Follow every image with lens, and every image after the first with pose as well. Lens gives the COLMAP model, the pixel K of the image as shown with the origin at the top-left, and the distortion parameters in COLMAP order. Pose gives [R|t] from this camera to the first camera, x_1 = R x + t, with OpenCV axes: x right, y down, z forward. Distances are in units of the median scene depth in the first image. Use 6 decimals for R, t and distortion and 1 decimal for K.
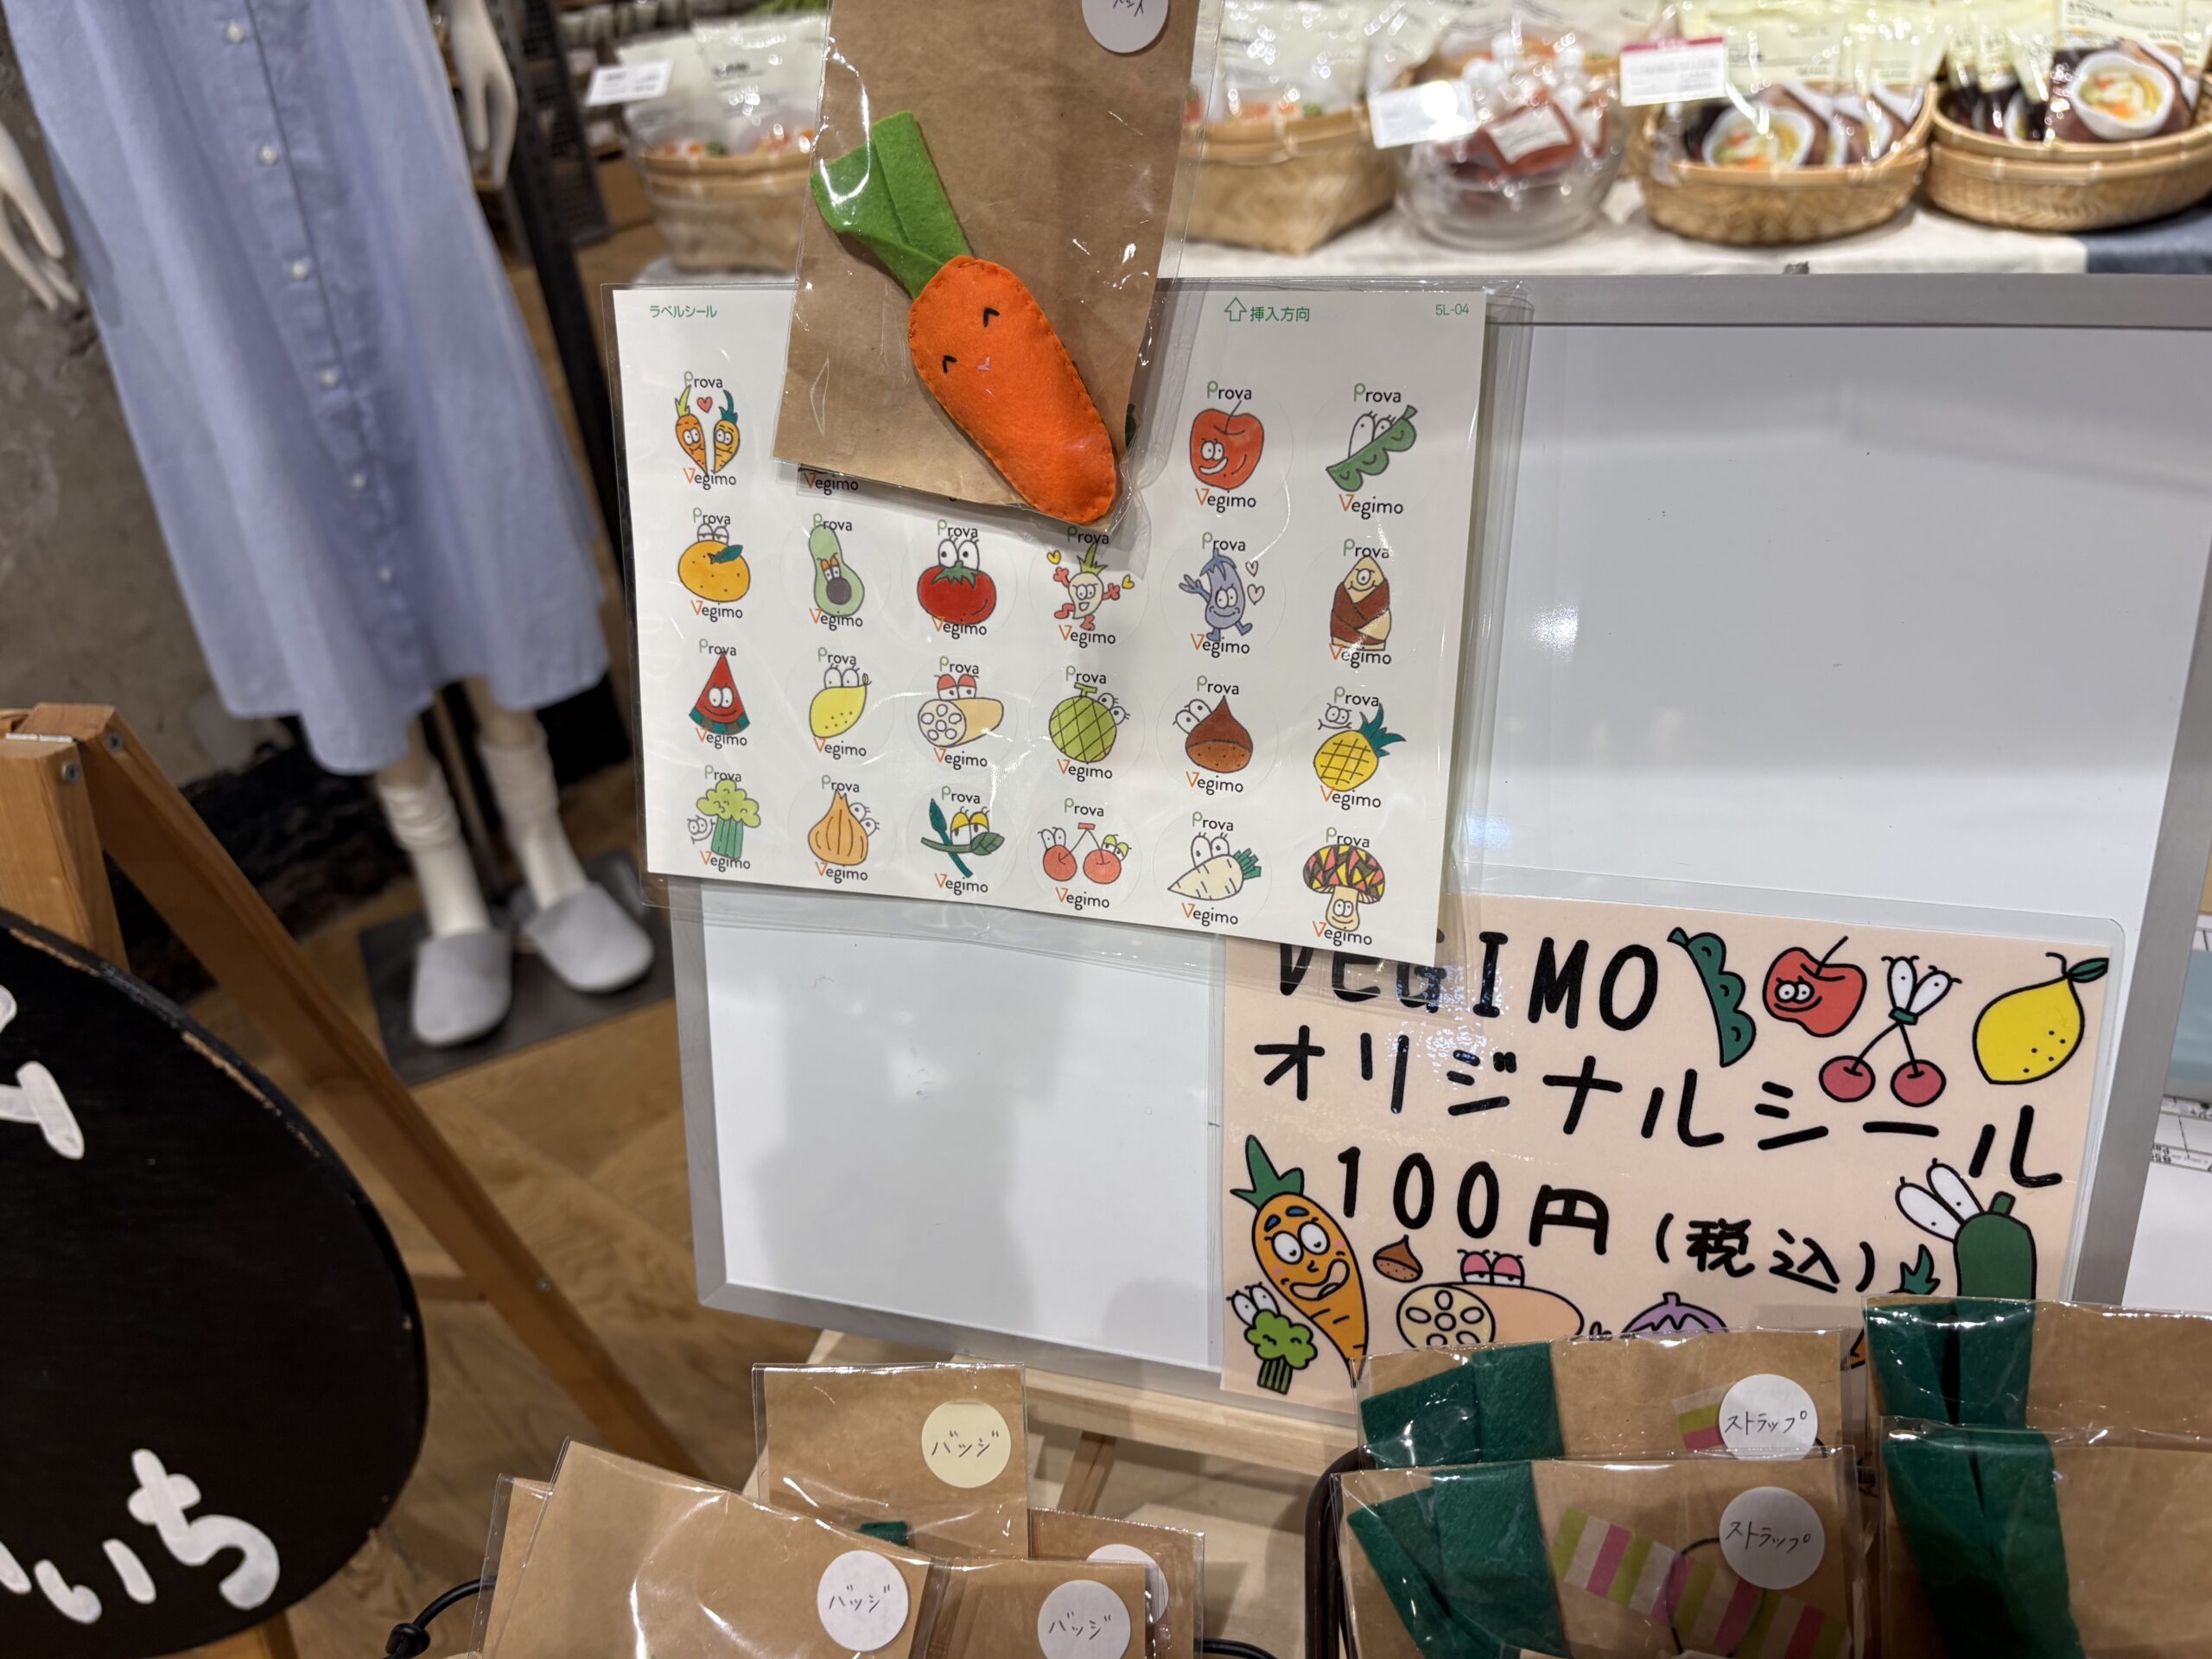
lens RADIAL K [[1610.2, 0, 1029.6], [0, 1610.2, 942.9], [0, 0, 1]] dist [0.027943, 0.001475]
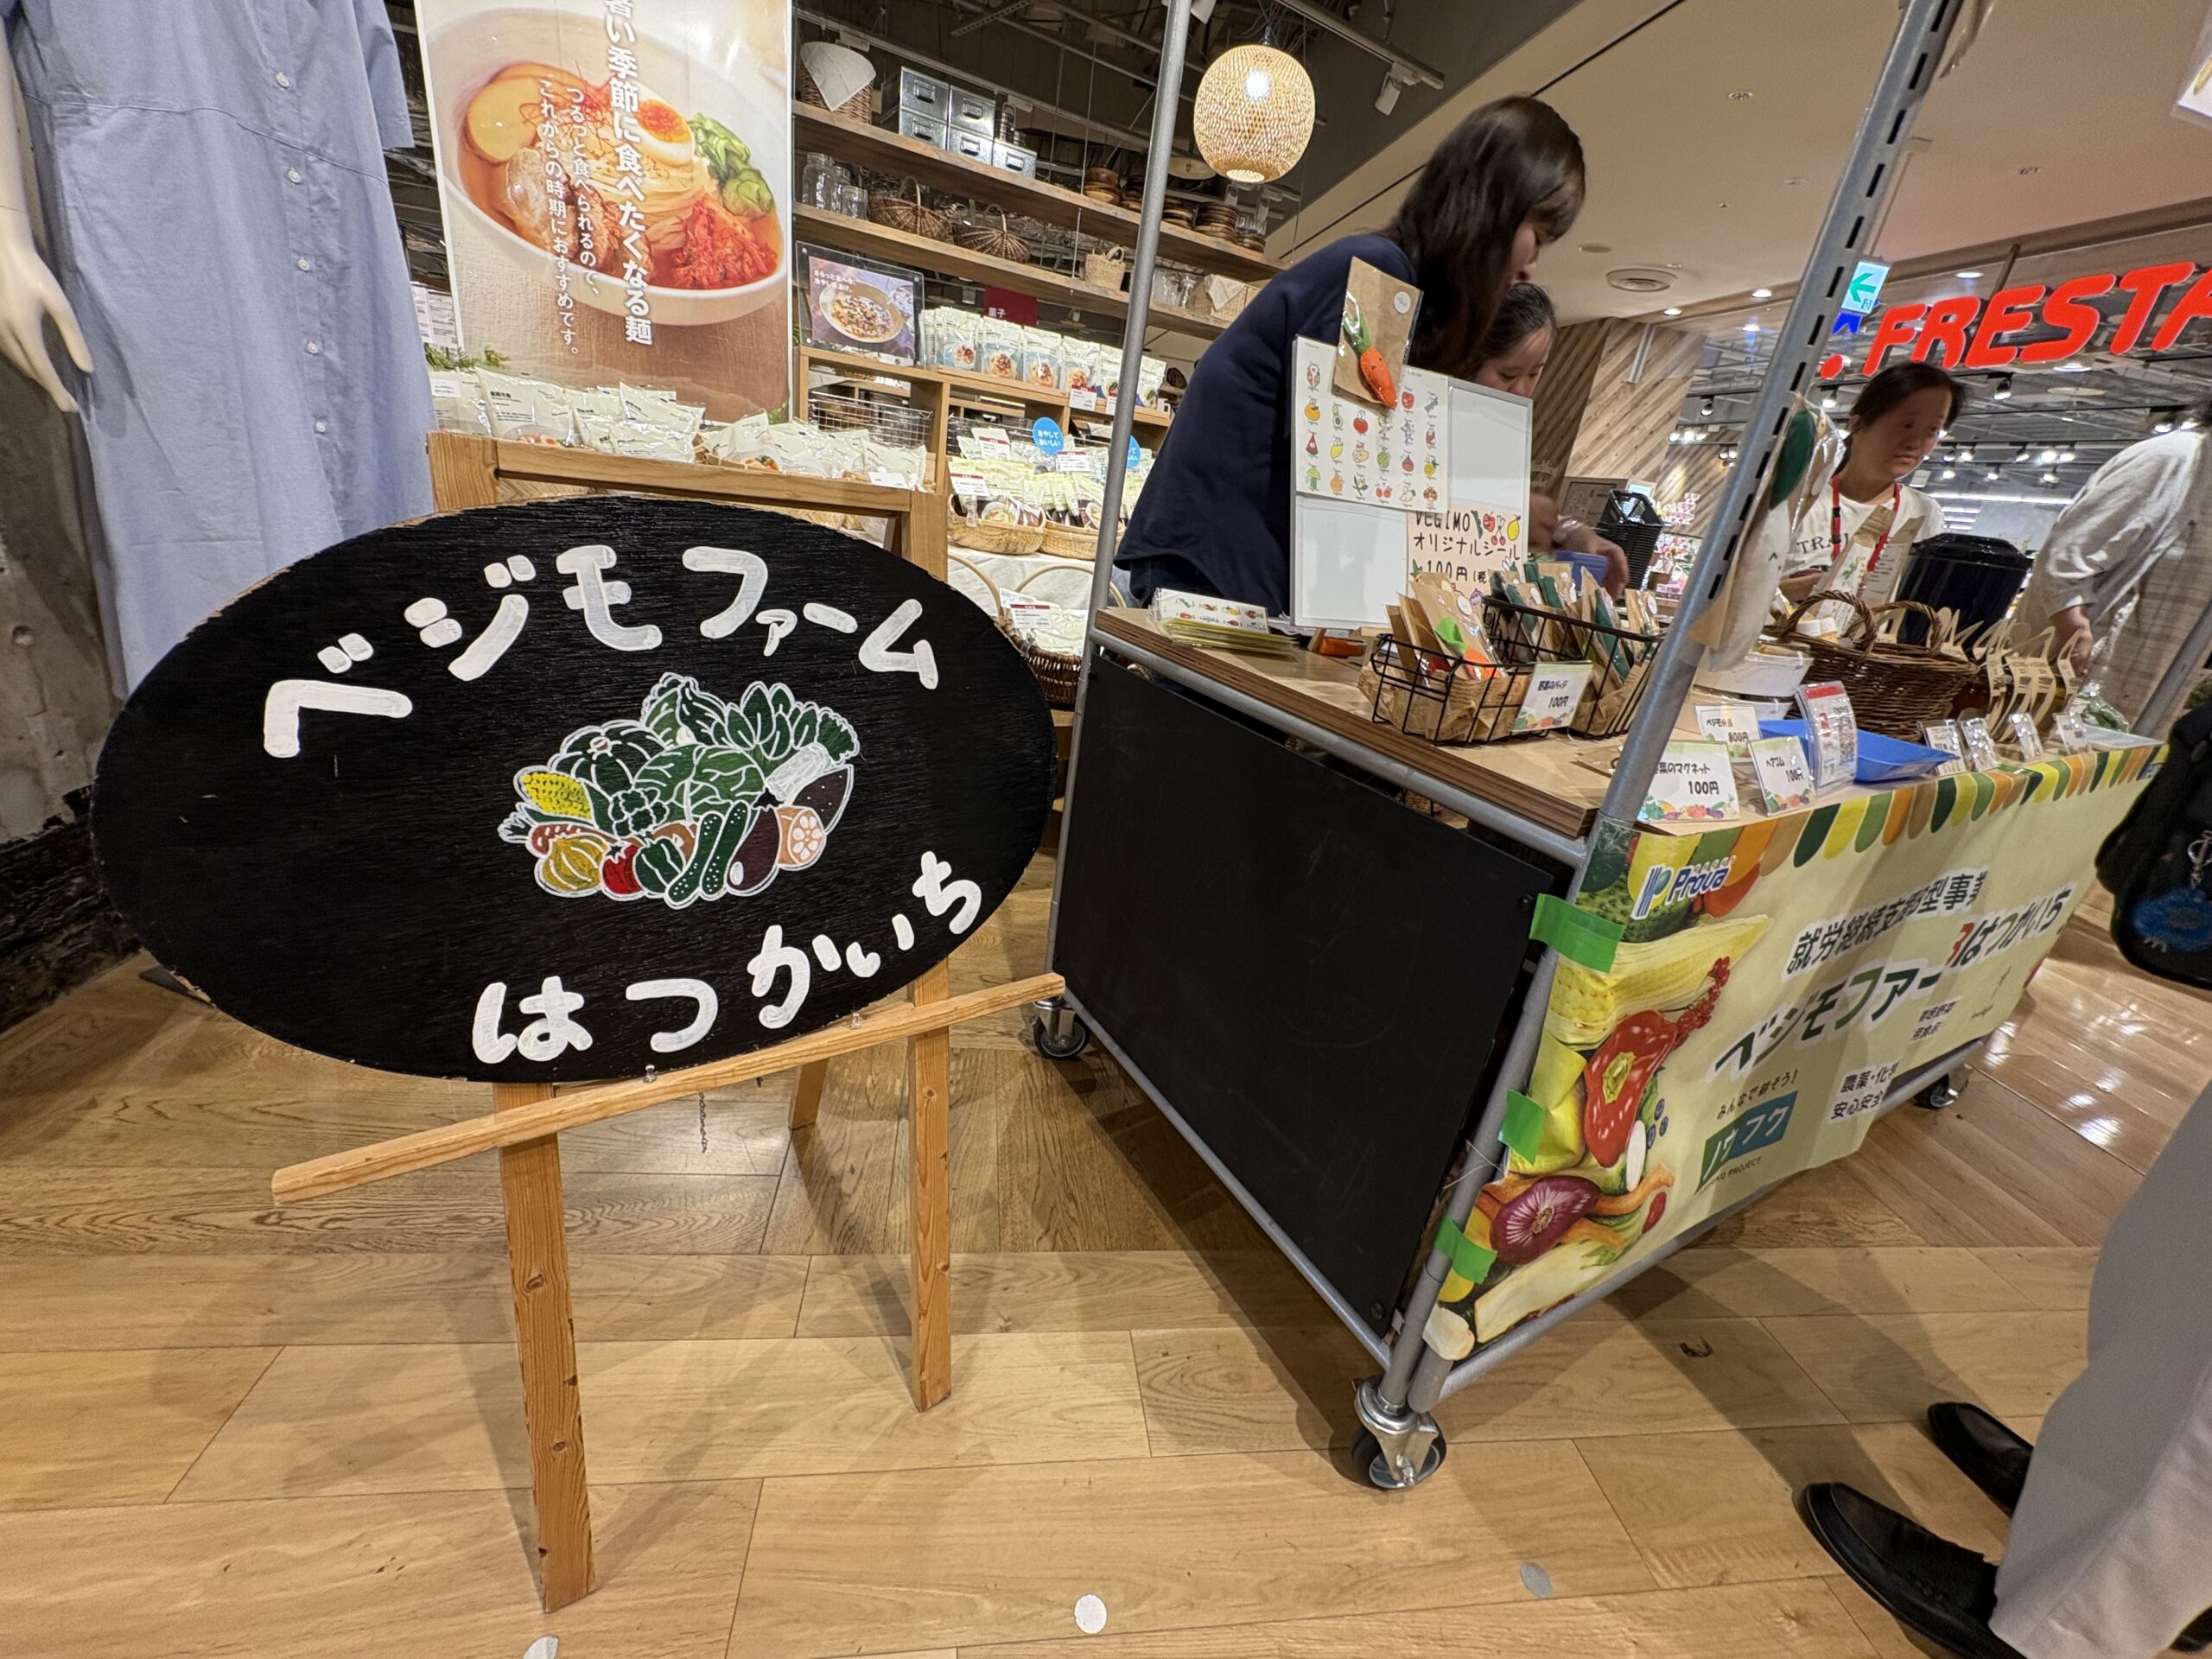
lens RADIAL K [[903.0, 0, 1096.0], [0, 903.0, 843.6], [0, 0, 1]] dist [-0.017320, -0.000168]
pose [[0.684647, -0.099261, 0.722085, -2.262806], [0.254737, 0.960796, -0.109454, 0.893926], [-0.682912, 0.258879, 0.683091, 0.134781]]
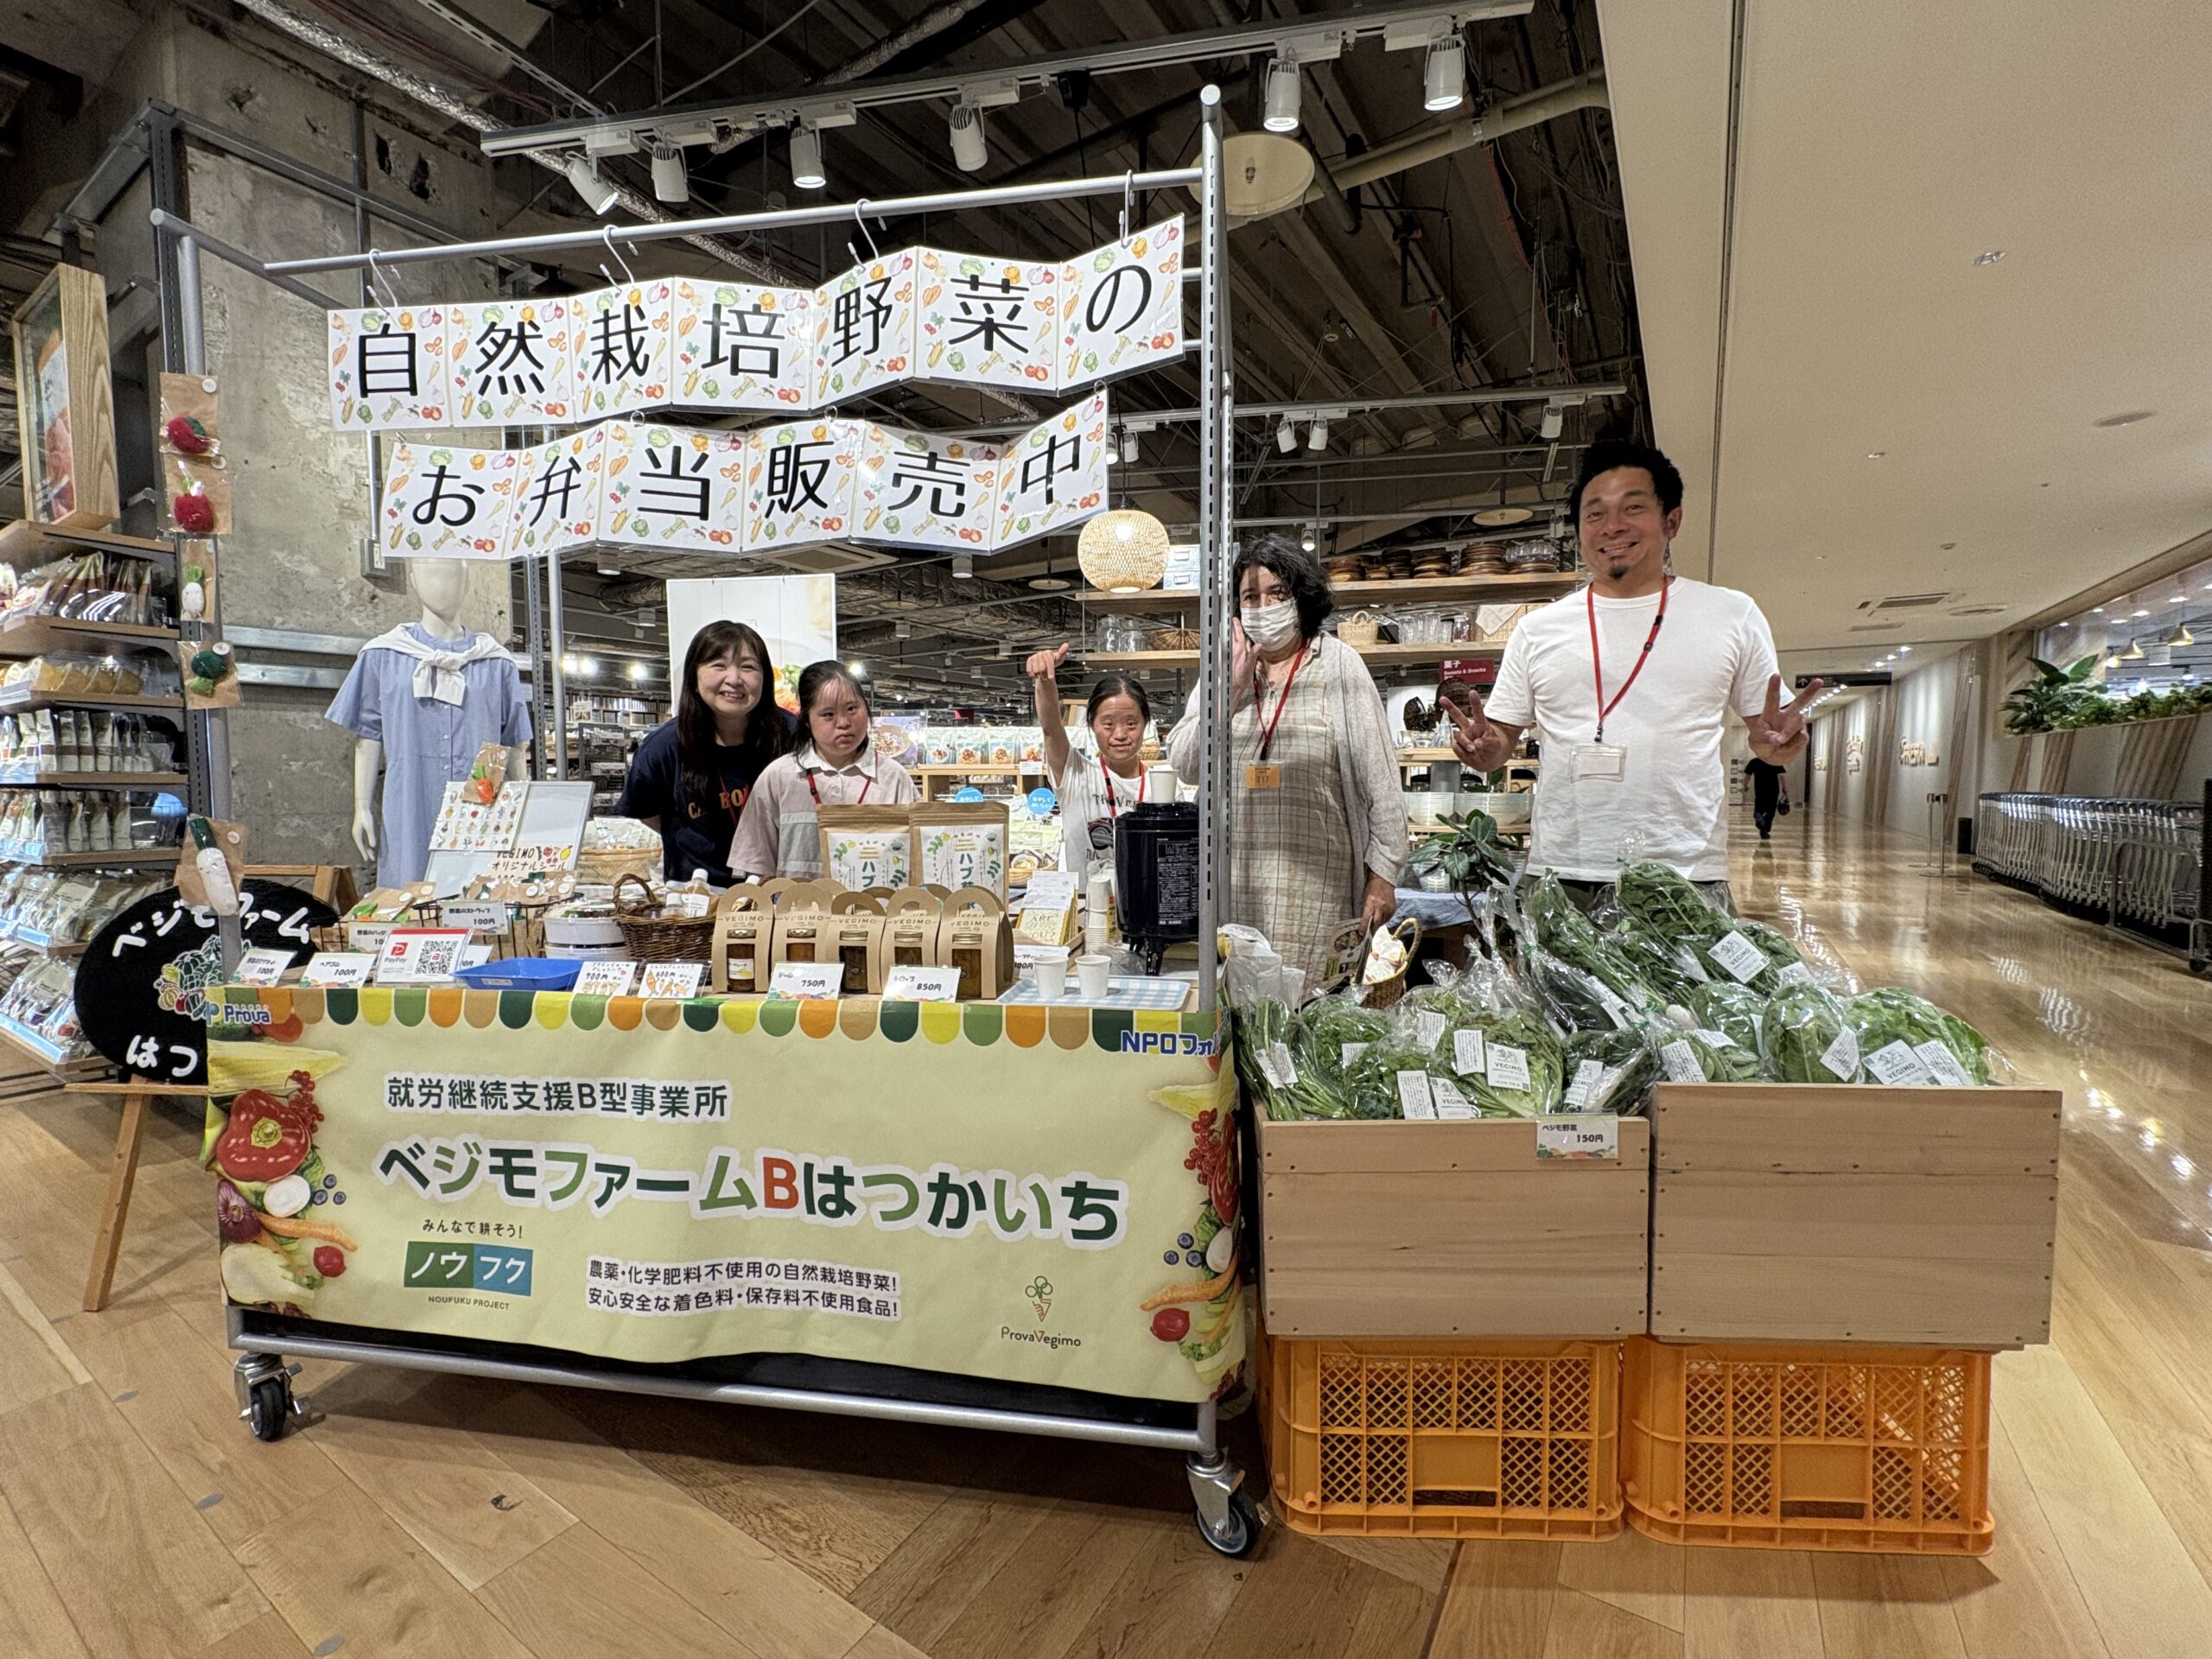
lens RADIAL K [[953.8, 0, 1115.2], [0, 953.8, 829.3], [0, 0, 1]] dist [0.002763, 0.000296]
pose [[0.993749, 0.078539, 0.079341, 2.823993], [-0.021908, 0.834065, -0.551231, 2.470531], [-0.109469, 0.546047, 0.830572, -3.401207]]
